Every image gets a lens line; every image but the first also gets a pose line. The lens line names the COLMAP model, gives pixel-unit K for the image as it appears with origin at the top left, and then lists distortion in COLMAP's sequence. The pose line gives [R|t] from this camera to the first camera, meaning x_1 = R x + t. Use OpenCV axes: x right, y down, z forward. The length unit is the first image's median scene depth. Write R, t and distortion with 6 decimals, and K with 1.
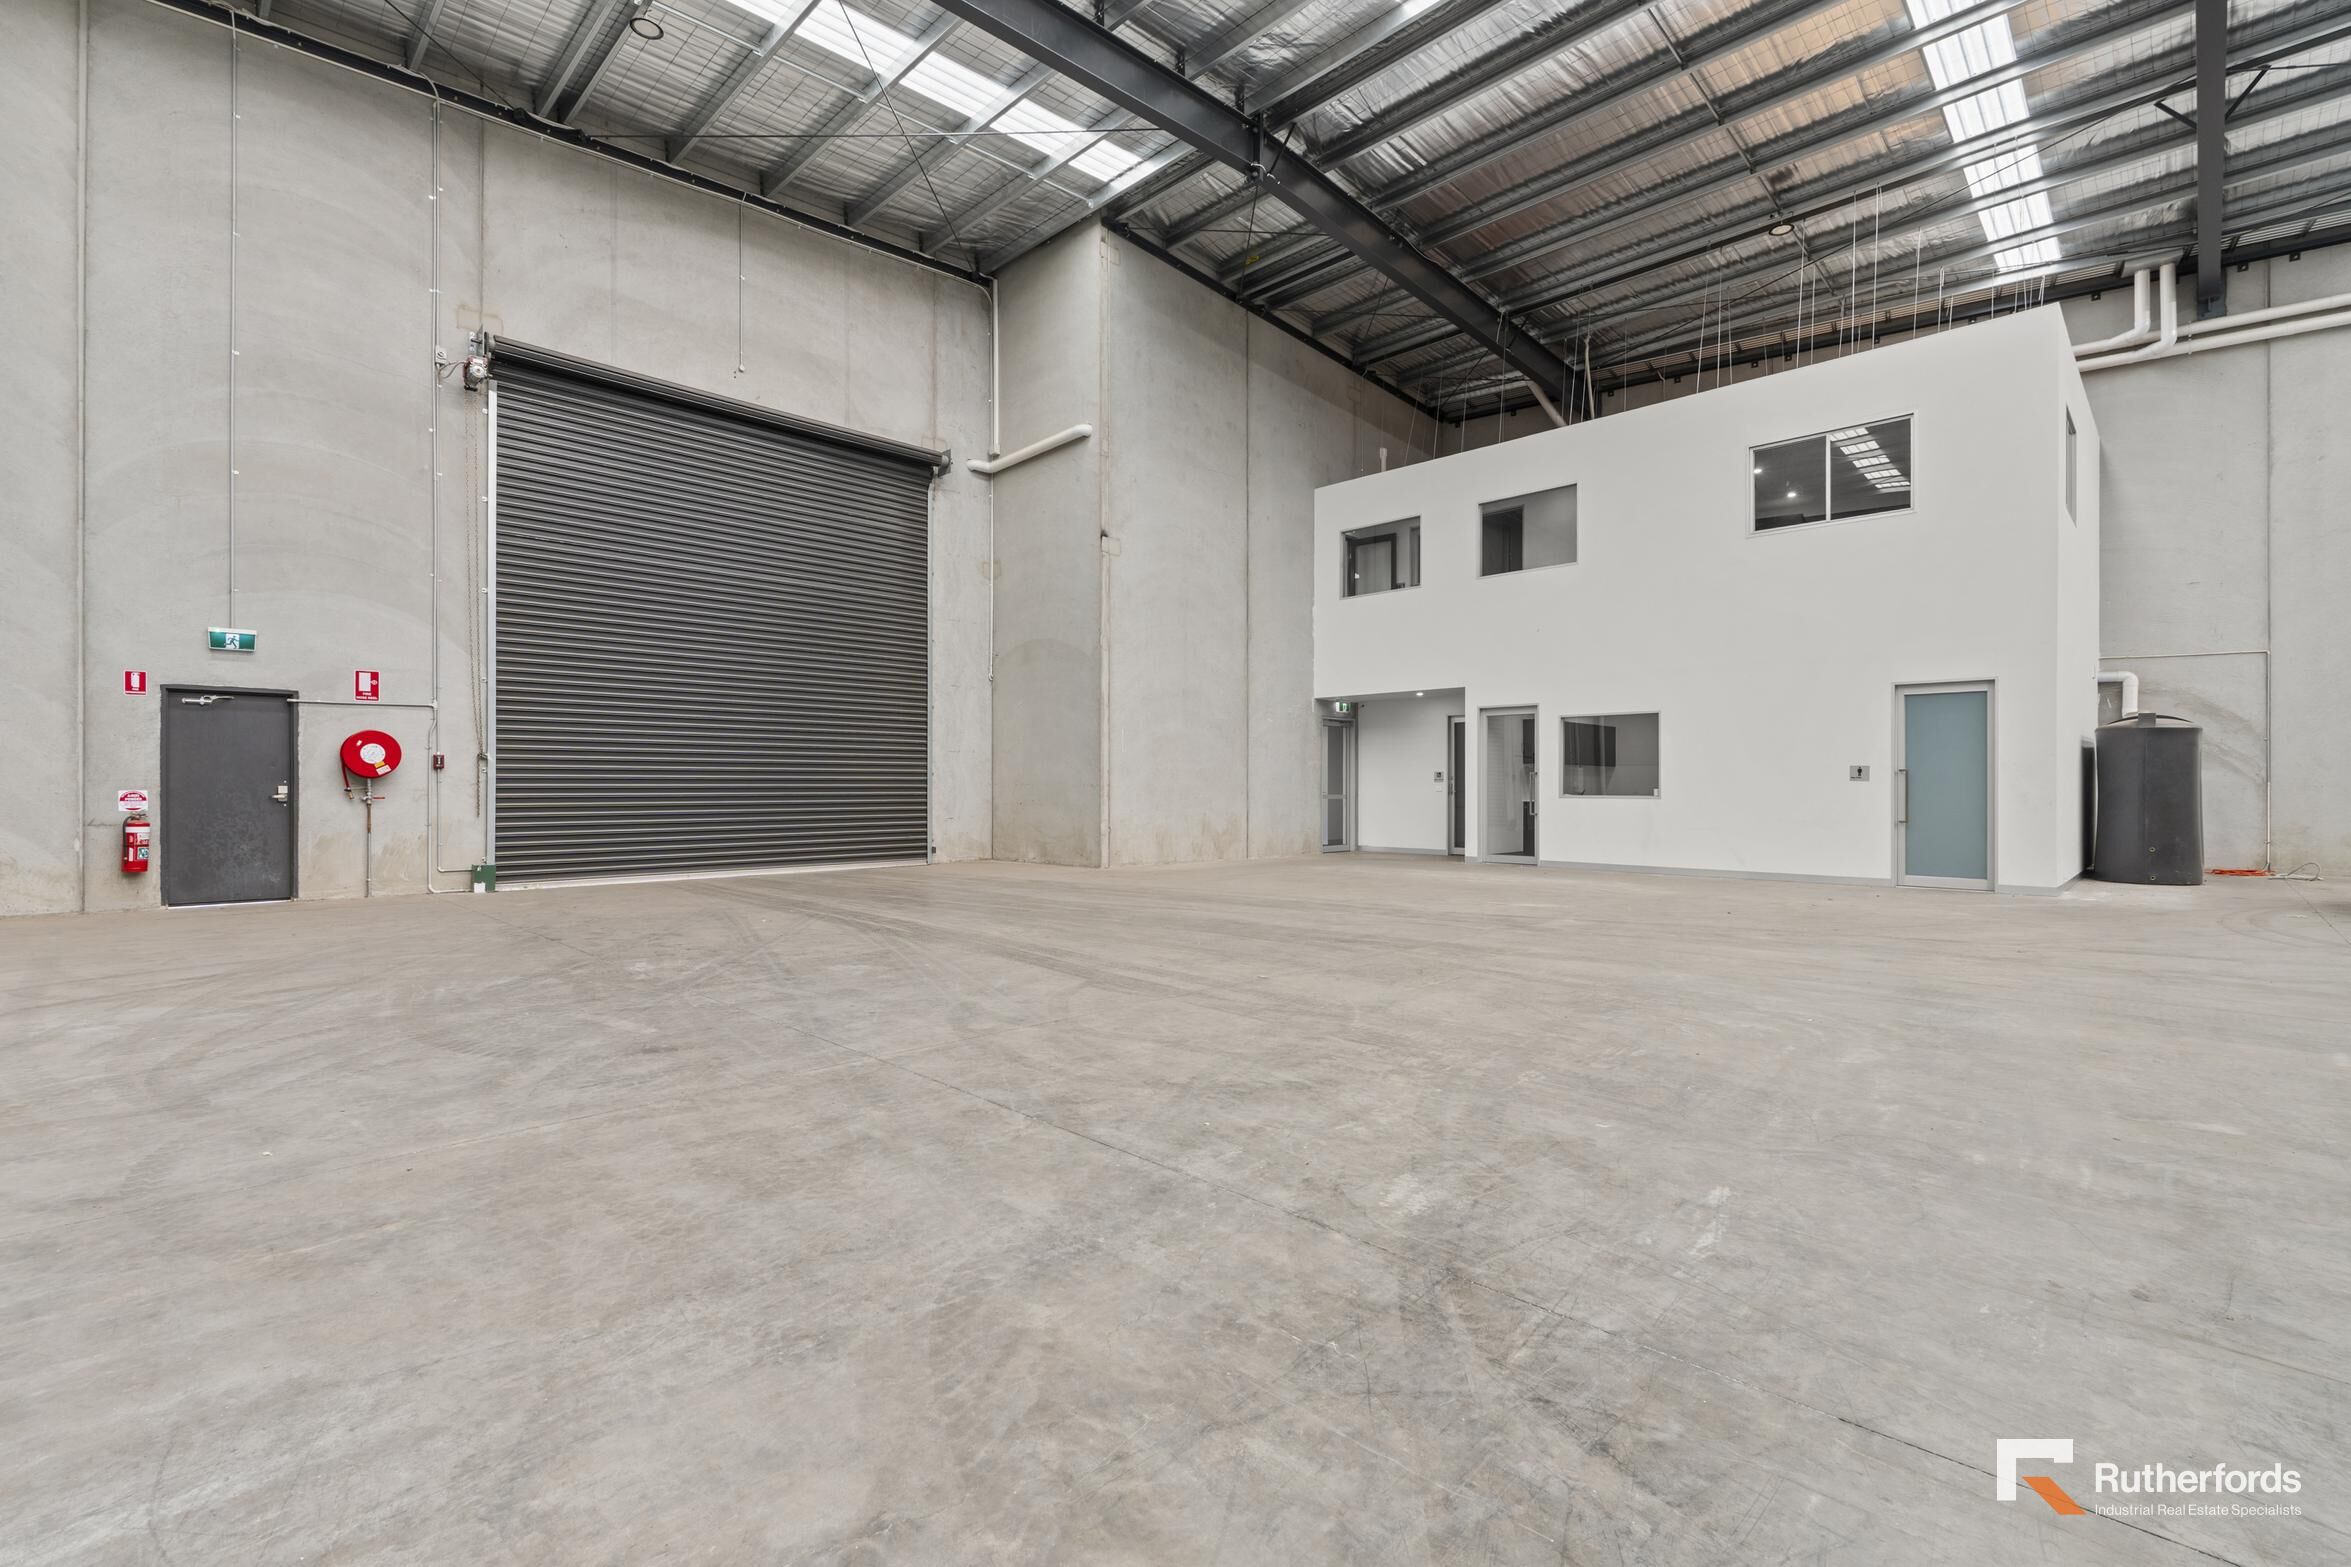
lens RADIAL K [[1050.4, 0, 1176.8], [0, 1050.4, 786.0], [0, 0, 1]] dist [-0.000648, -0.000508]
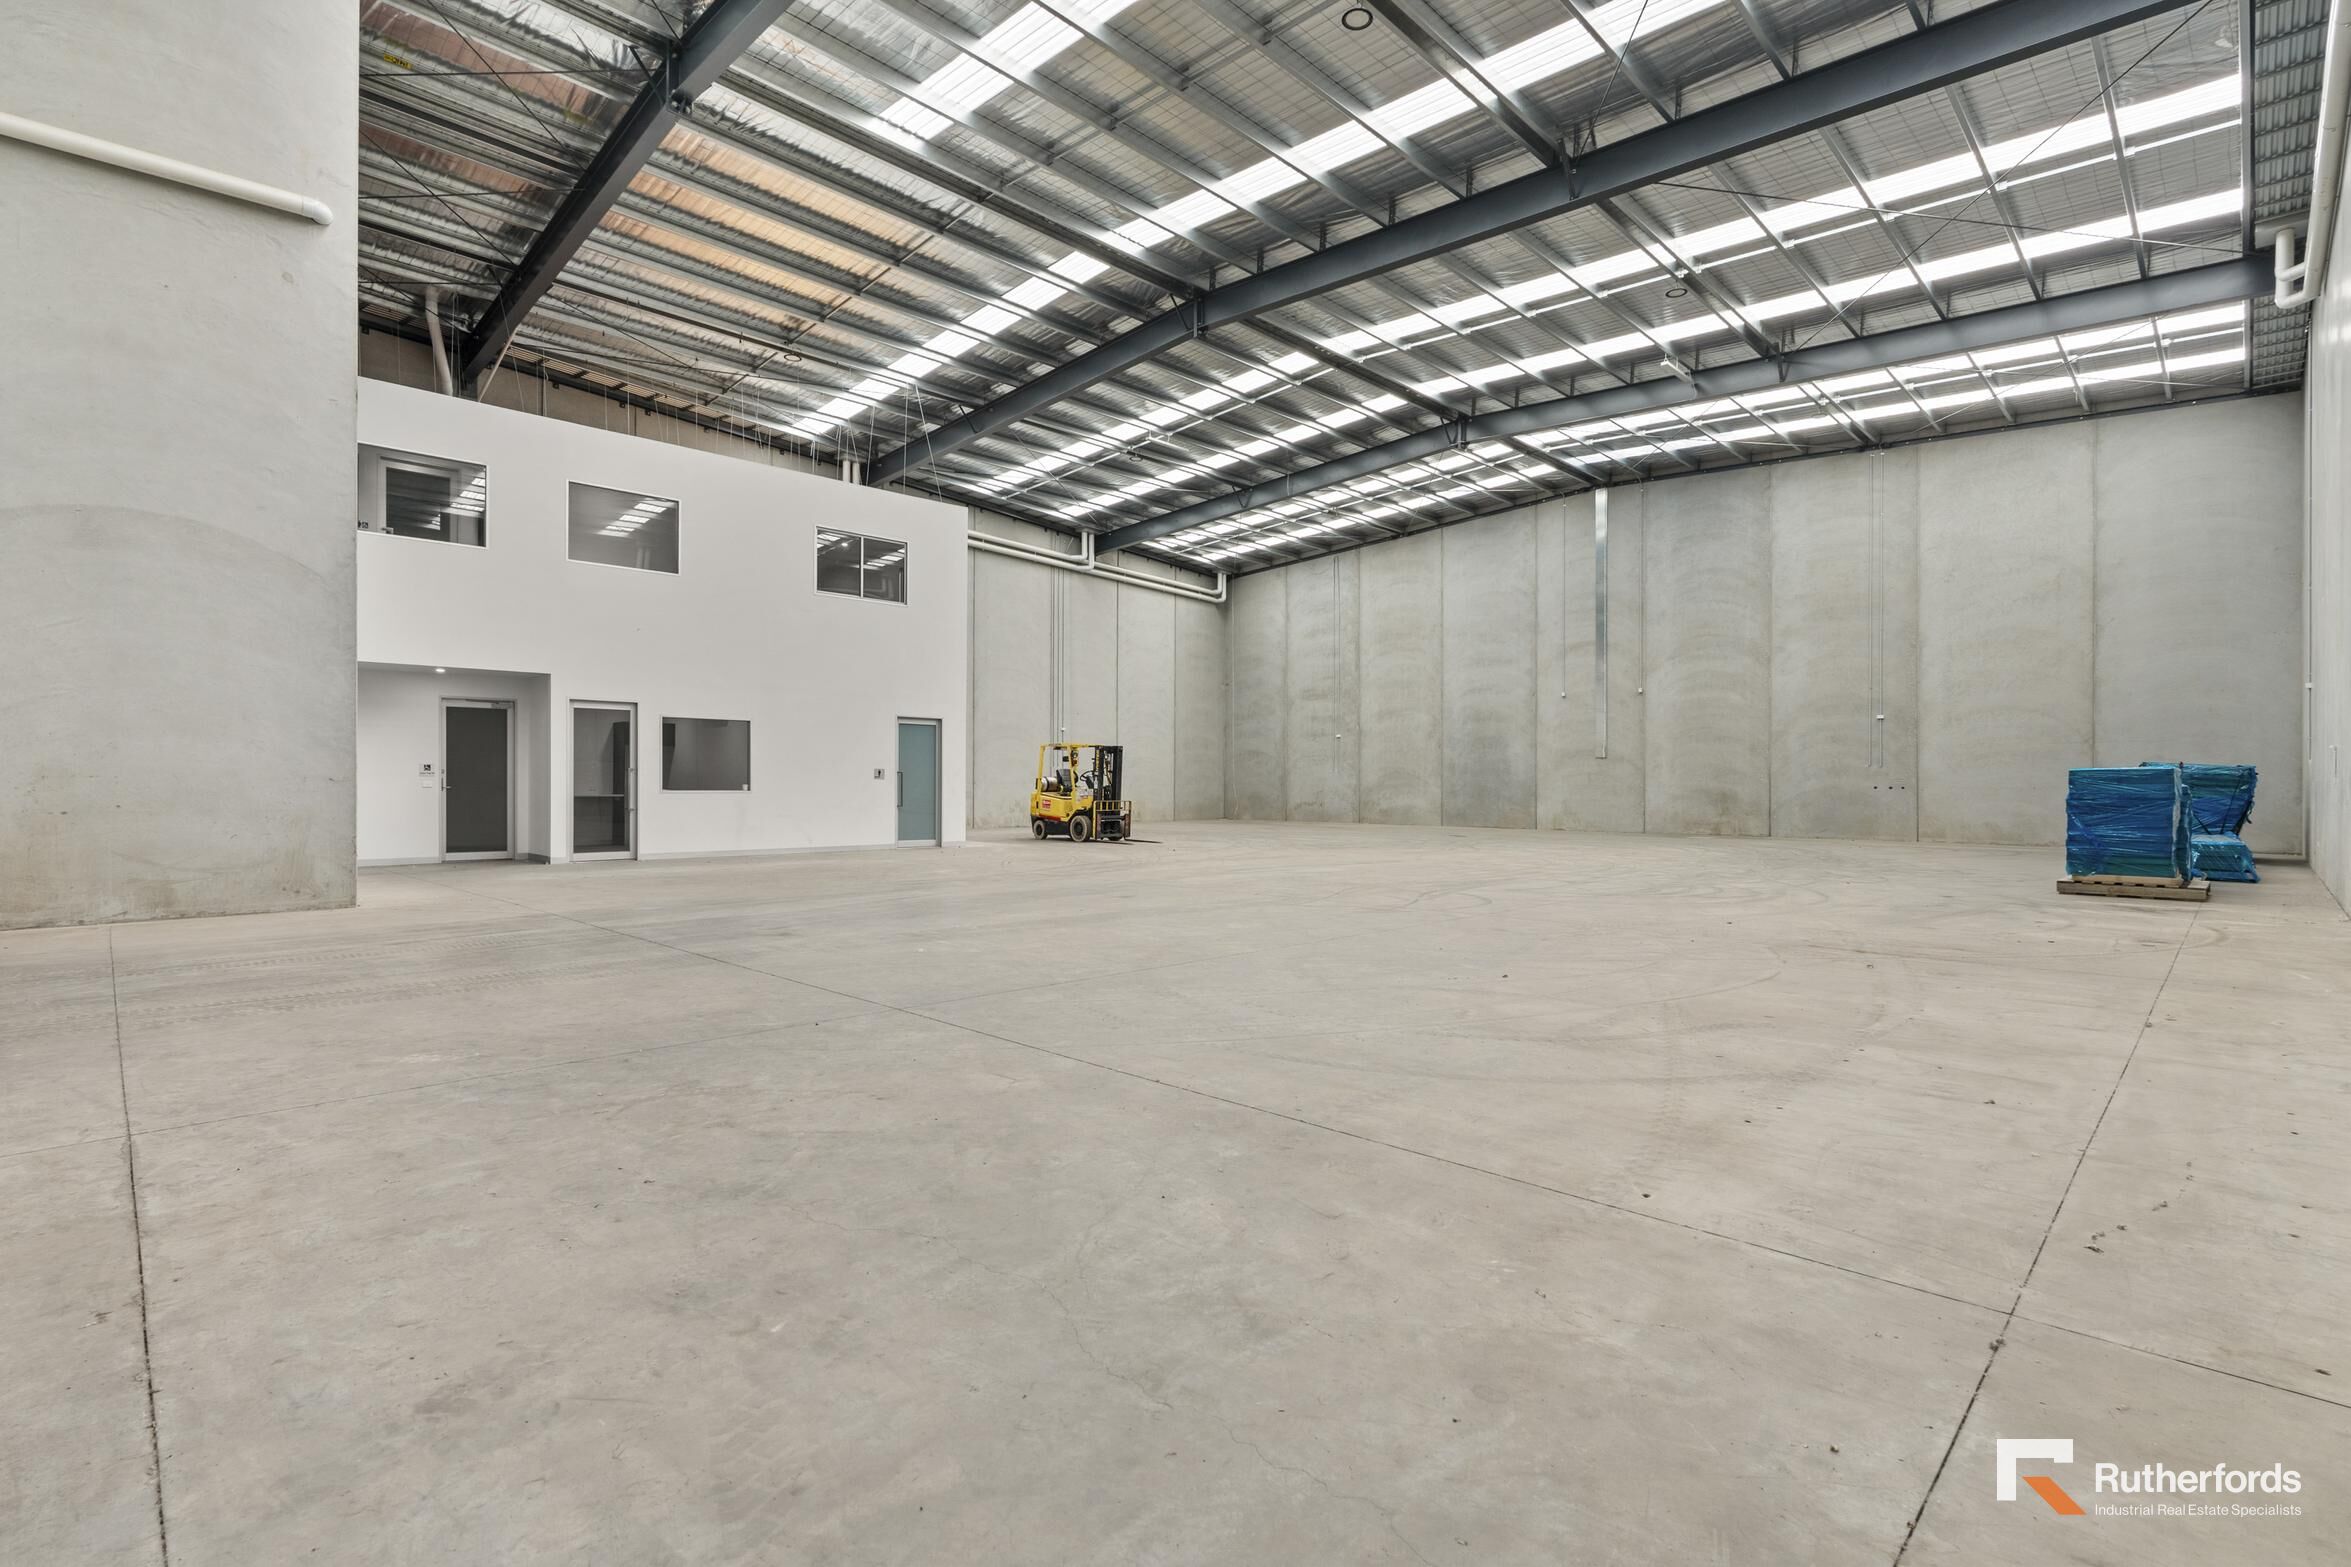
lens RADIAL K [[1090.3, 0, 1179.0], [0, 1090.3, 788.8], [0, 0, 1]] dist [0.014370, 0.000240]
pose [[0.004298, -0.005123, 0.999978, -0.746817], [-0.005288, 0.999973, 0.005146, -0.001183], [-0.999977, -0.005310, 0.004271, 0.478138]]
